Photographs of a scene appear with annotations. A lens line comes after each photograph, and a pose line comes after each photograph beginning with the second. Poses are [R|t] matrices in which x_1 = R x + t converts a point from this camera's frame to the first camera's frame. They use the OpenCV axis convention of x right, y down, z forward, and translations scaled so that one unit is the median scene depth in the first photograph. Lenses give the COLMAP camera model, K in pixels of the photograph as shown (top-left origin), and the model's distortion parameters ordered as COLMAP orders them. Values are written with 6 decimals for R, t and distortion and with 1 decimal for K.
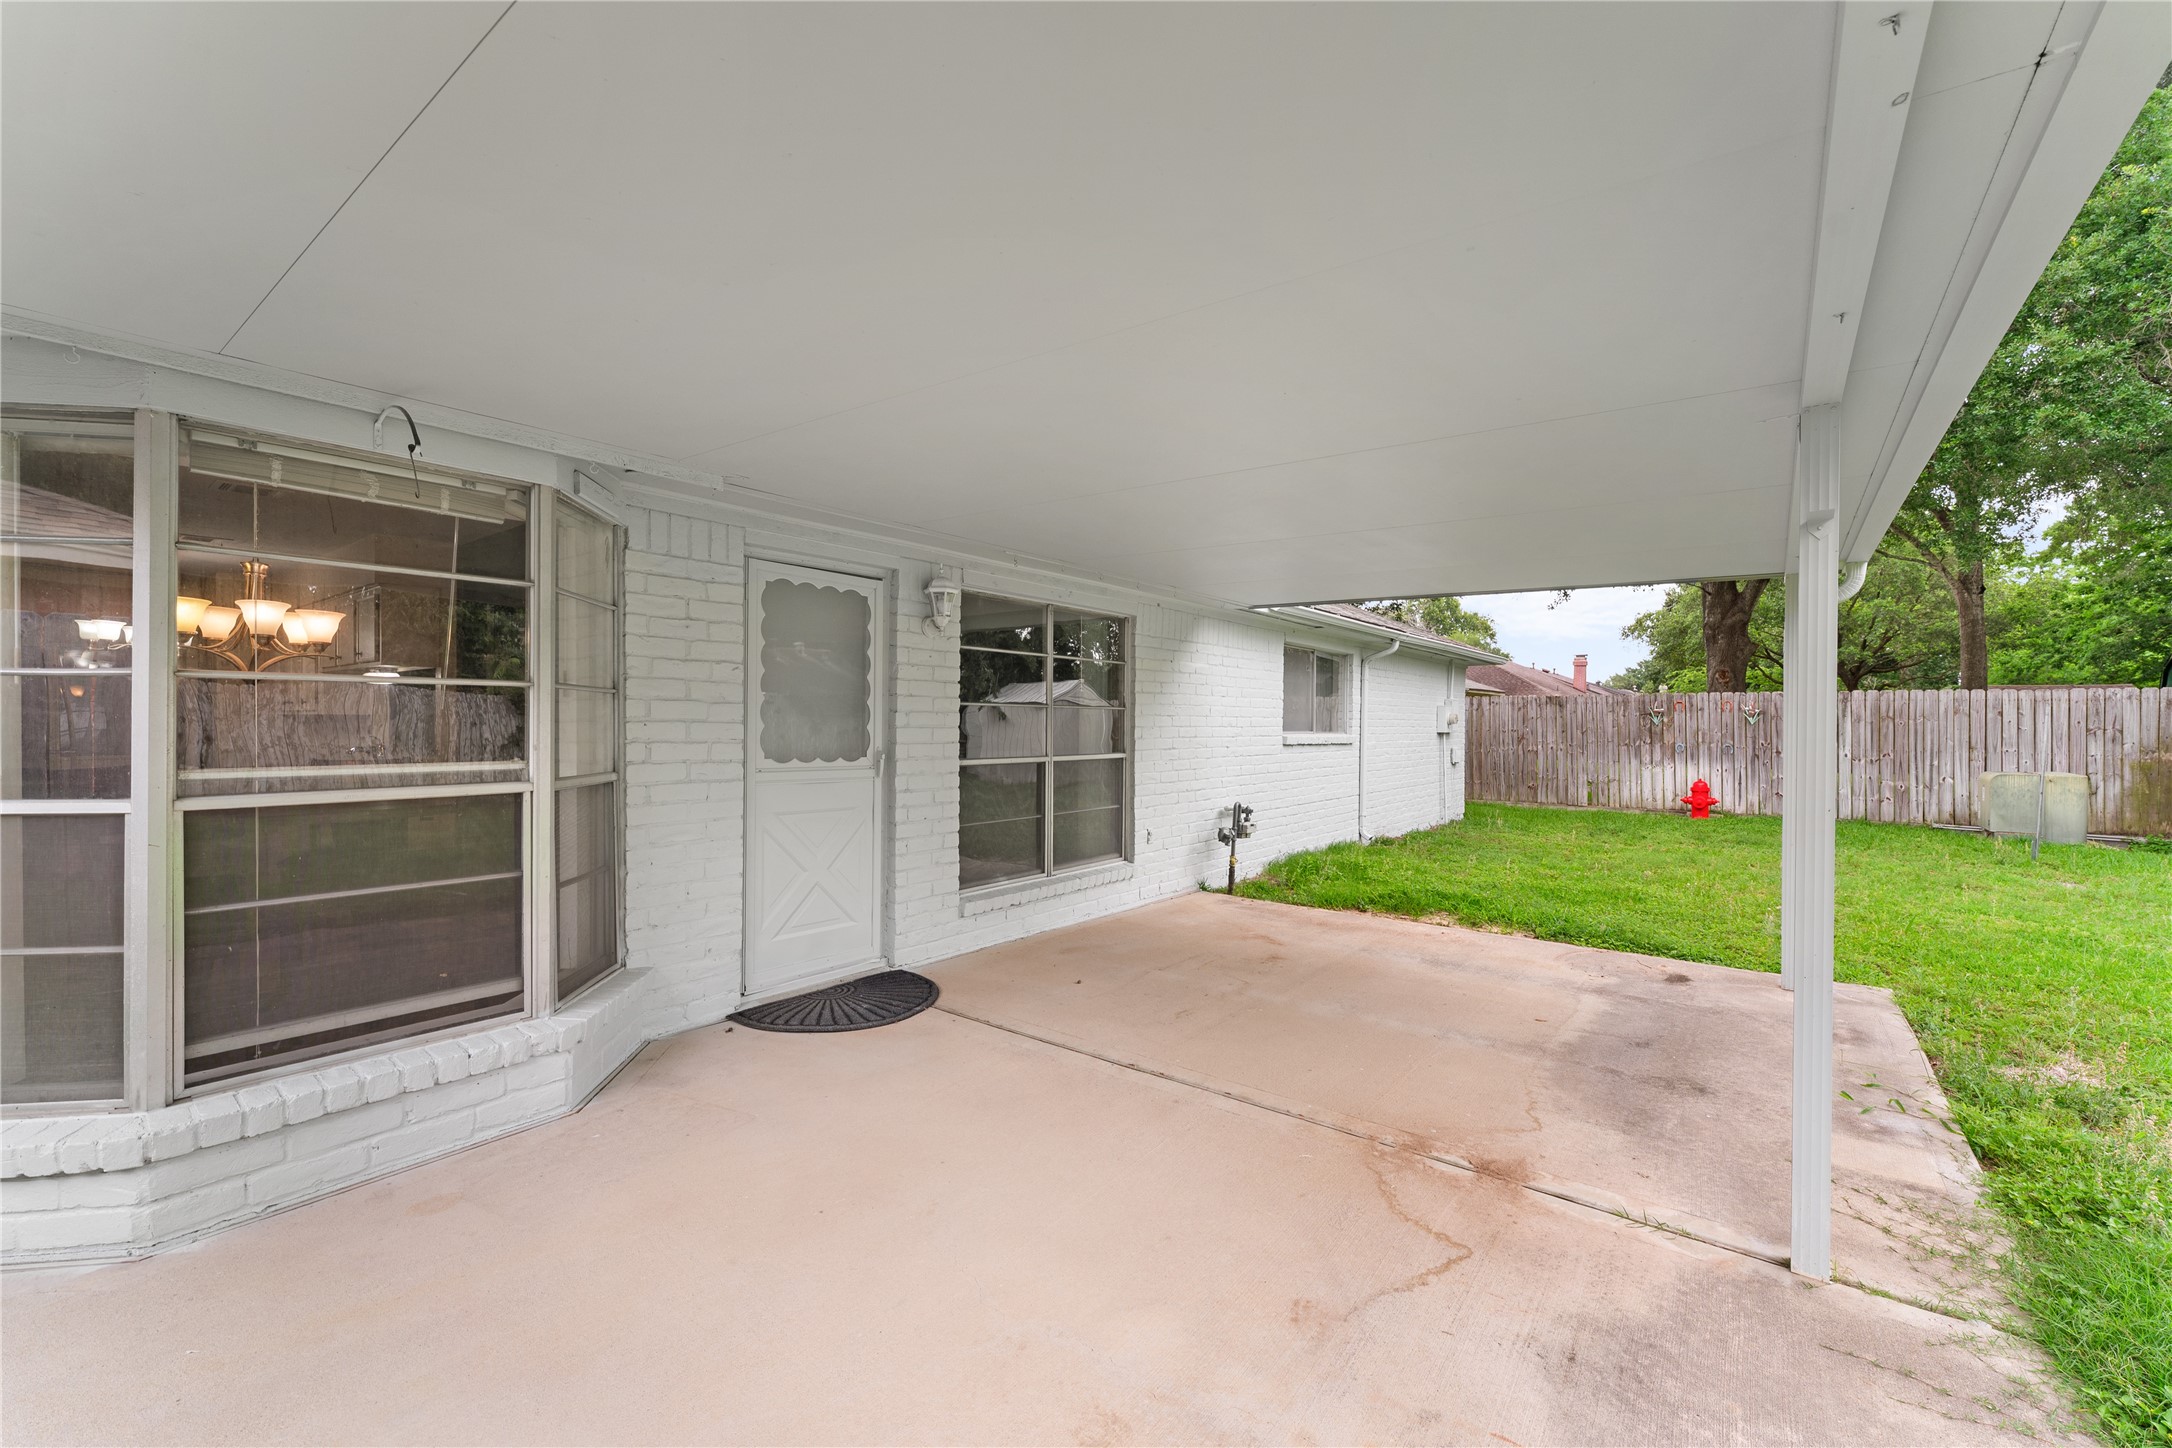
lens RADIAL K [[892.1, 0, 1077.0], [0, 892.1, 724.5], [0, 0, 1]] dist [-0.002877, 0.000457]
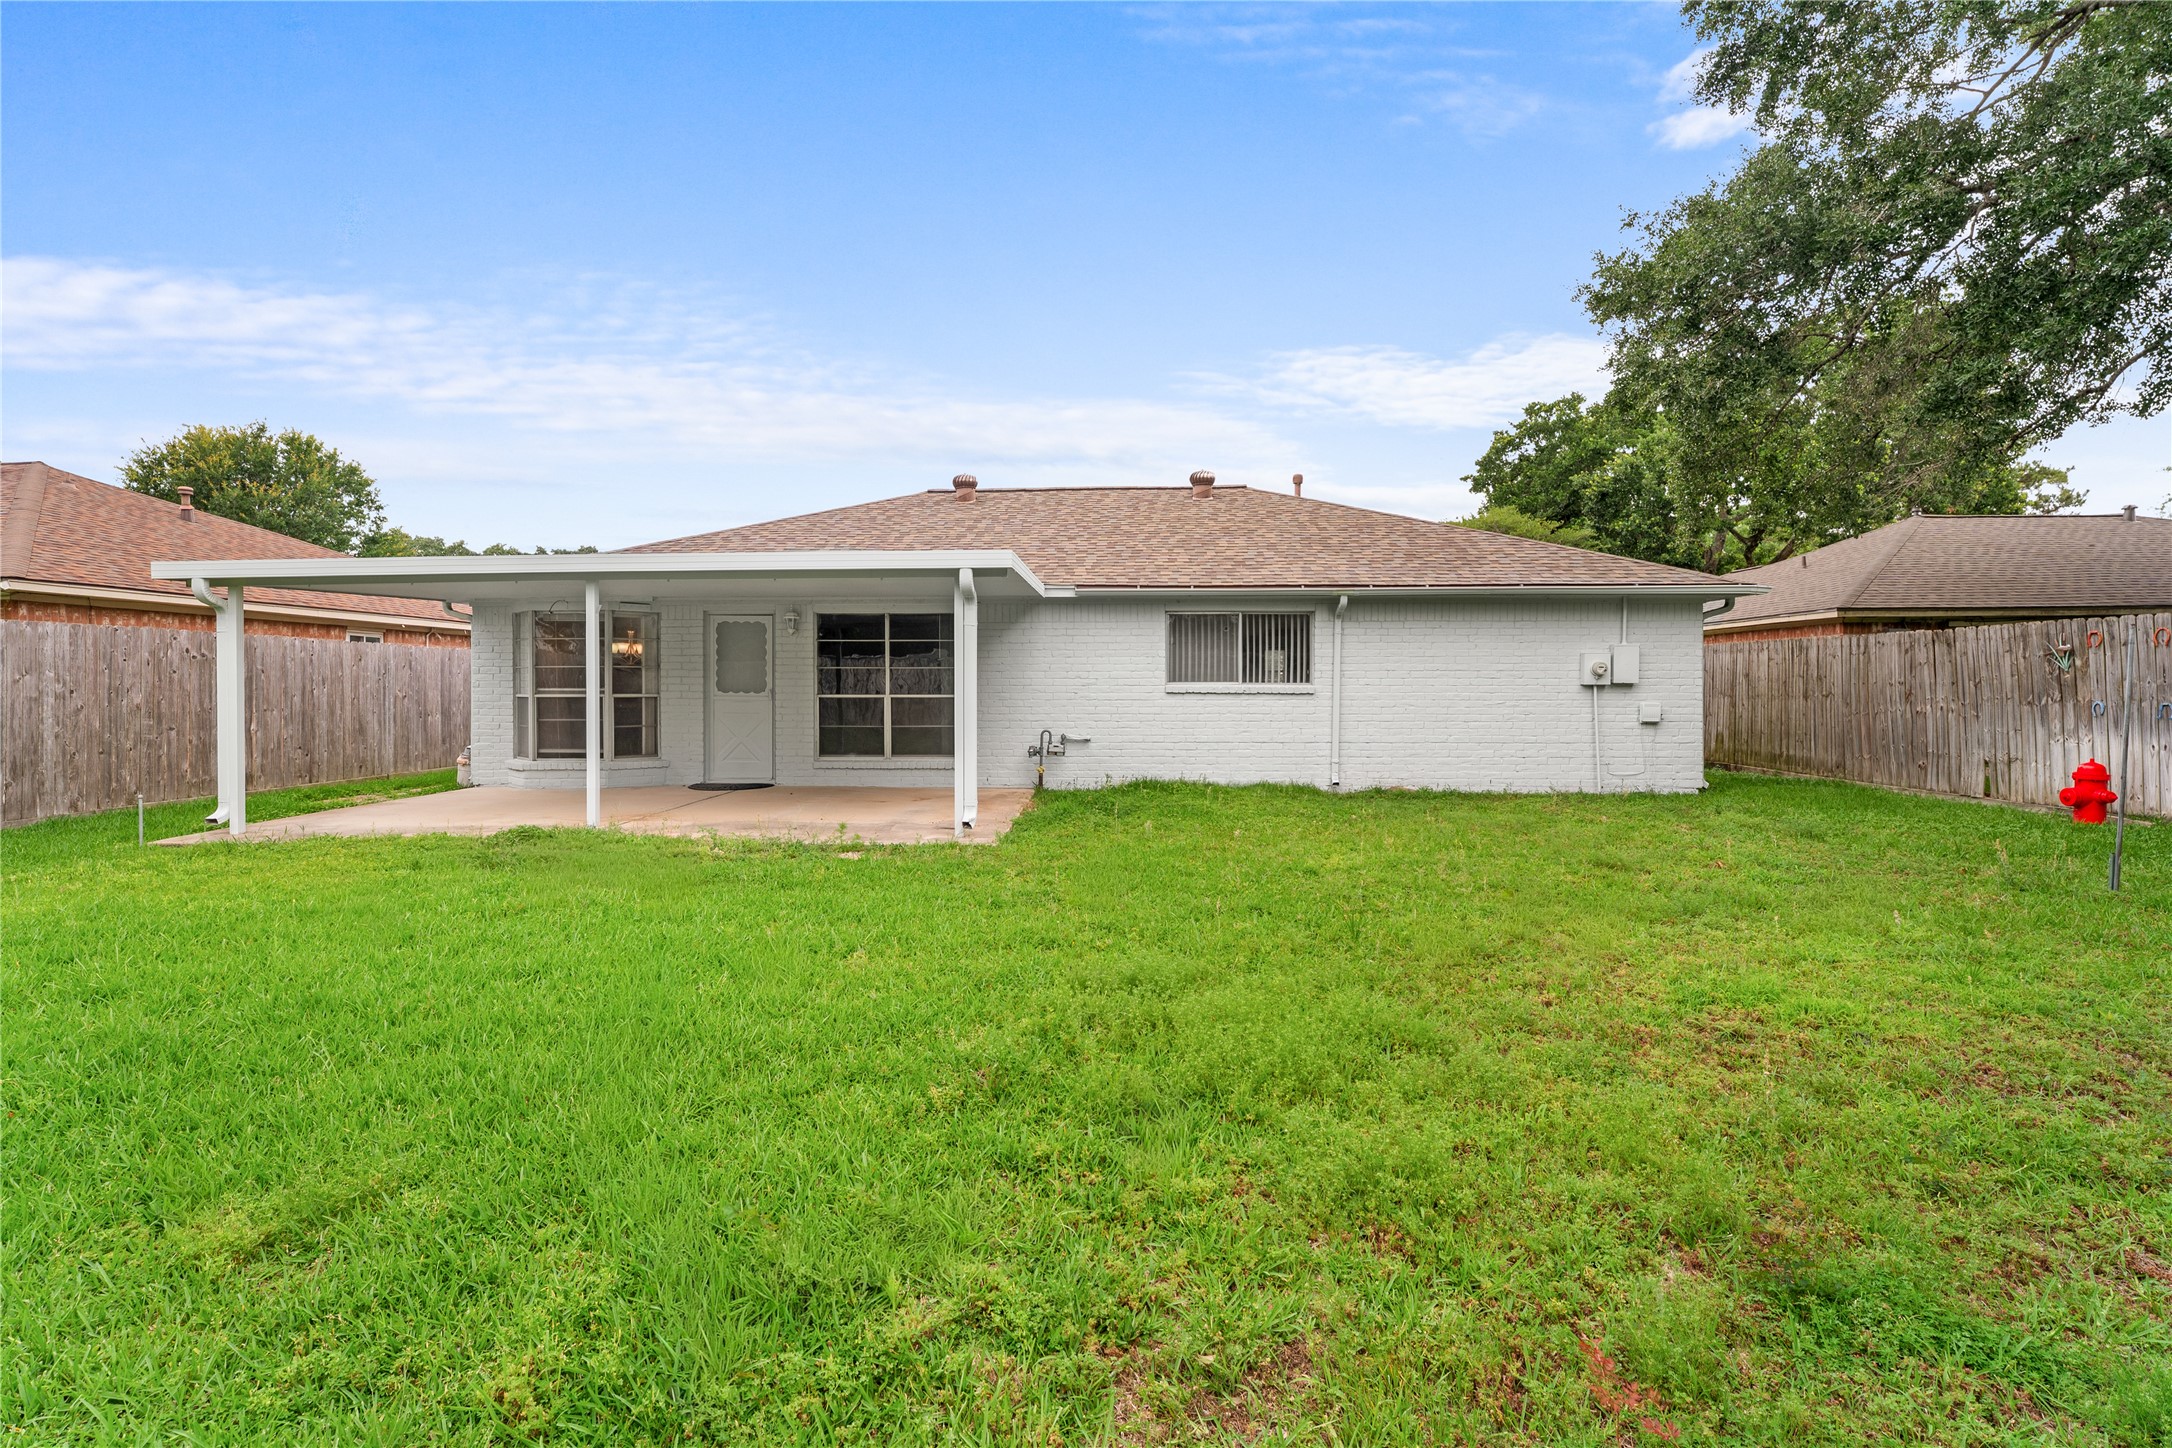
lens RADIAL K [[1006.1, 0, 1078.0], [0, 1006.1, 693.3], [0, 0, 1]] dist [0.000340, 0.000212]
pose [[0.586229, -0.001222, -0.810145, 1.747753], [0.002069, 0.999998, -0.000011, 0.030981], [0.810143, -0.001669, 0.586230, 0.081852]]
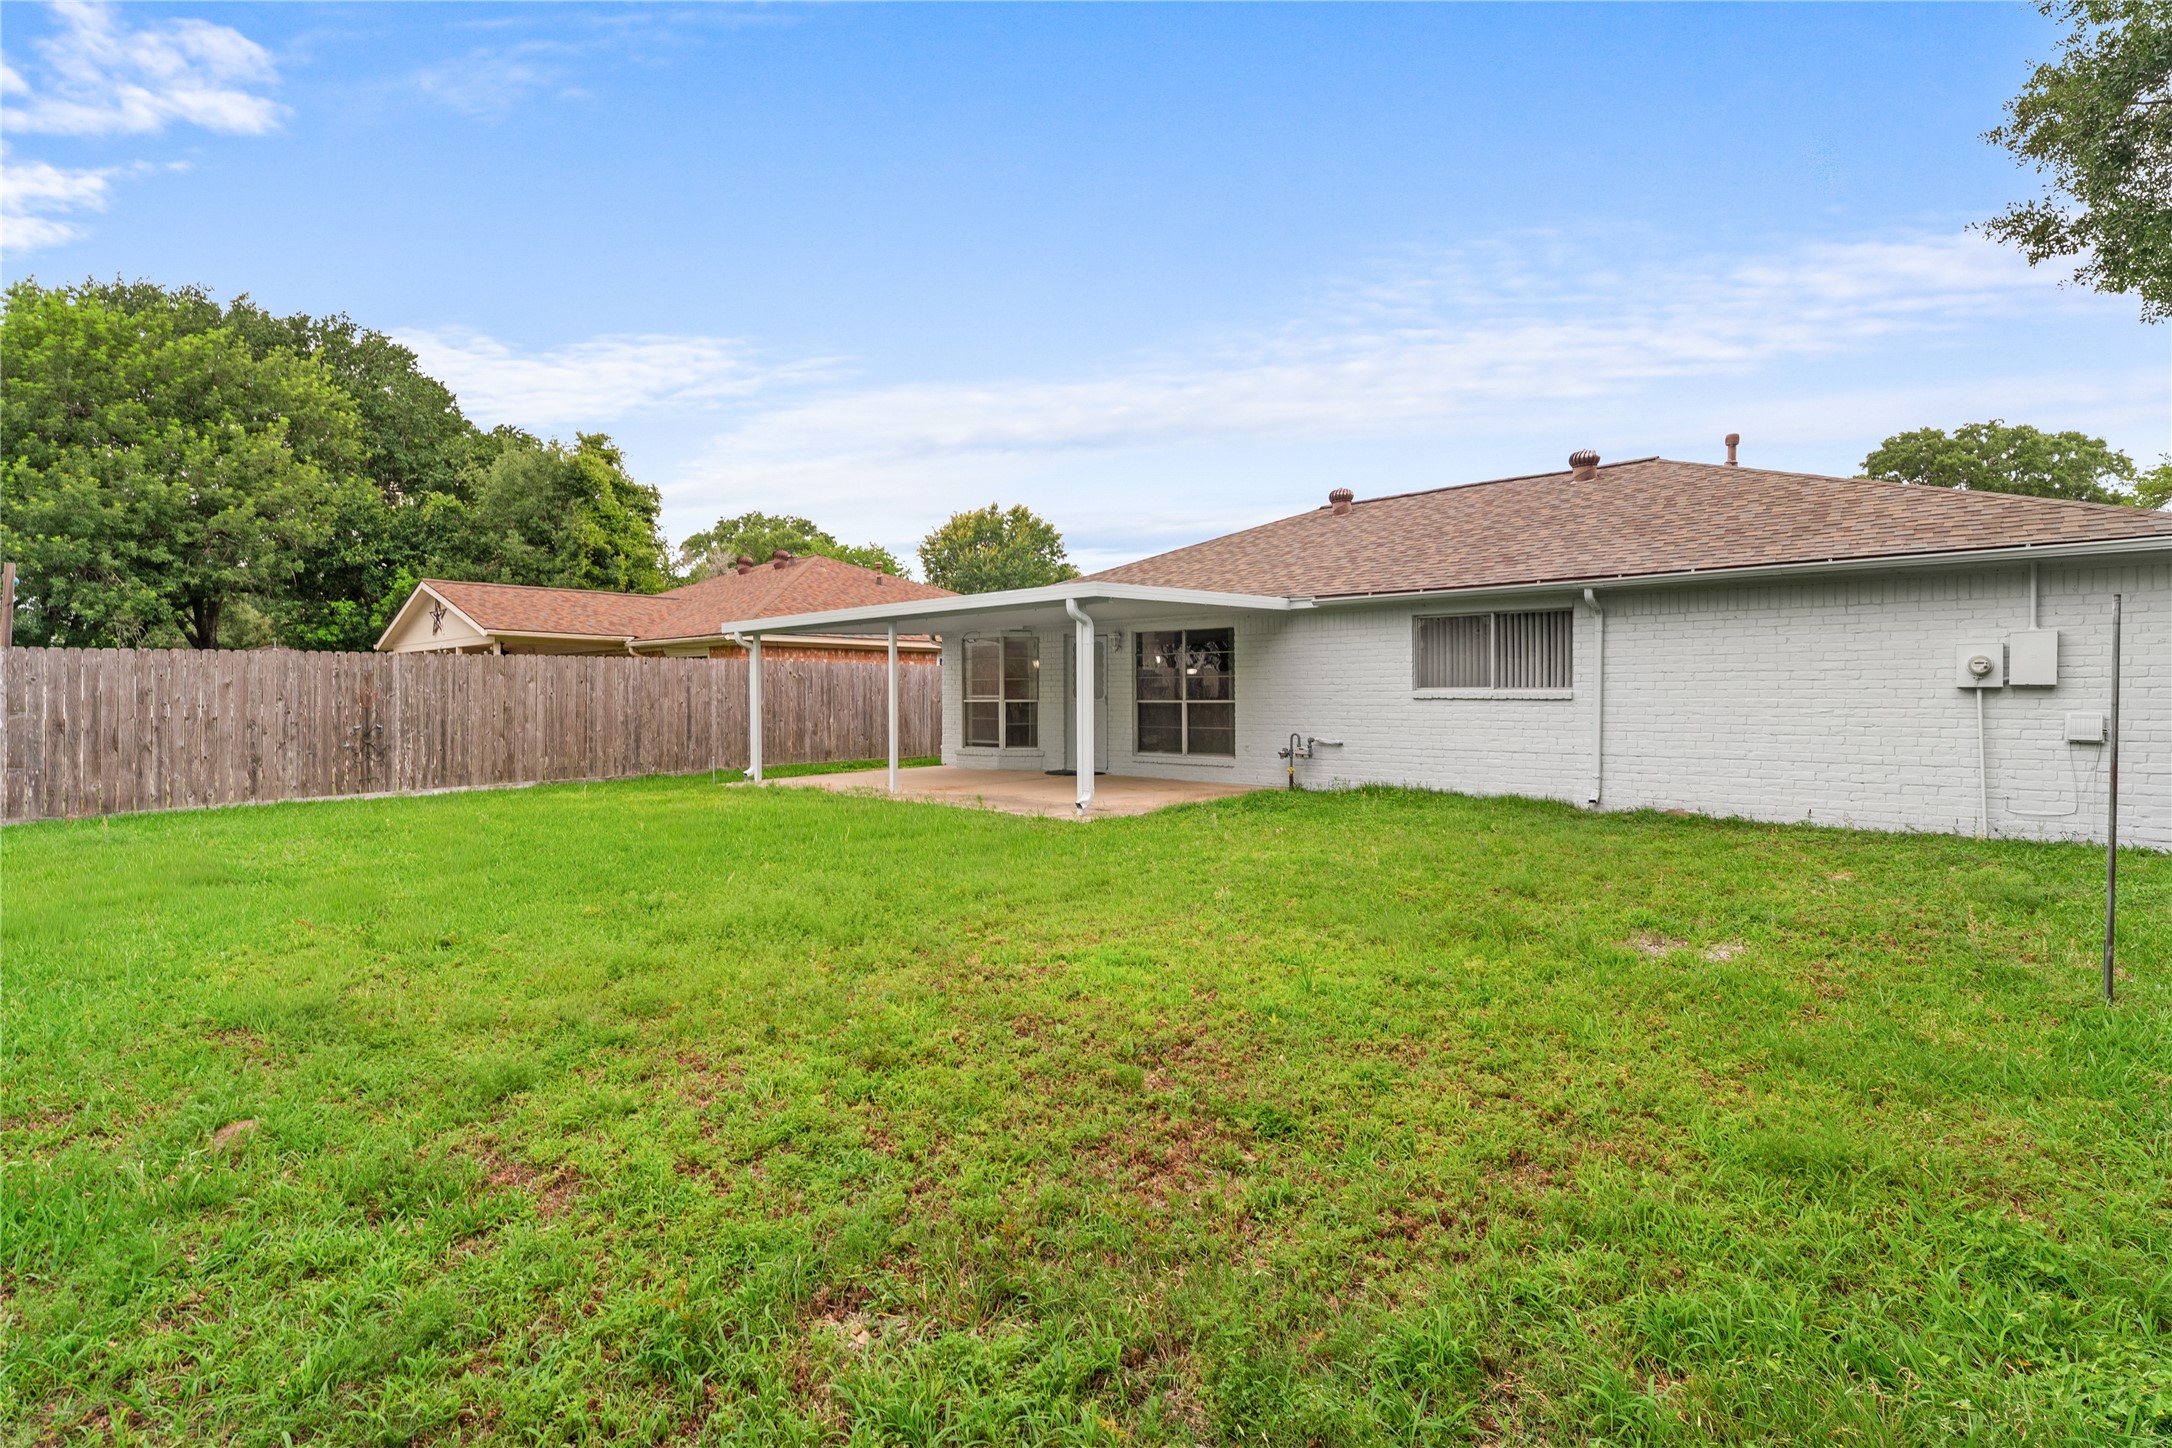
lens RADIAL K [[1006.1, 0, 1101.0], [0, 1006.1, 716.4], [0, 0, 1]] dist [0.000340, 0.000212]
pose [[-0.049008, 0.015983, -0.998670, 2.201283], [0.001649, 0.999872, 0.015921, 0.032636], [0.998797, -0.000866, -0.049028, 0.839619]]
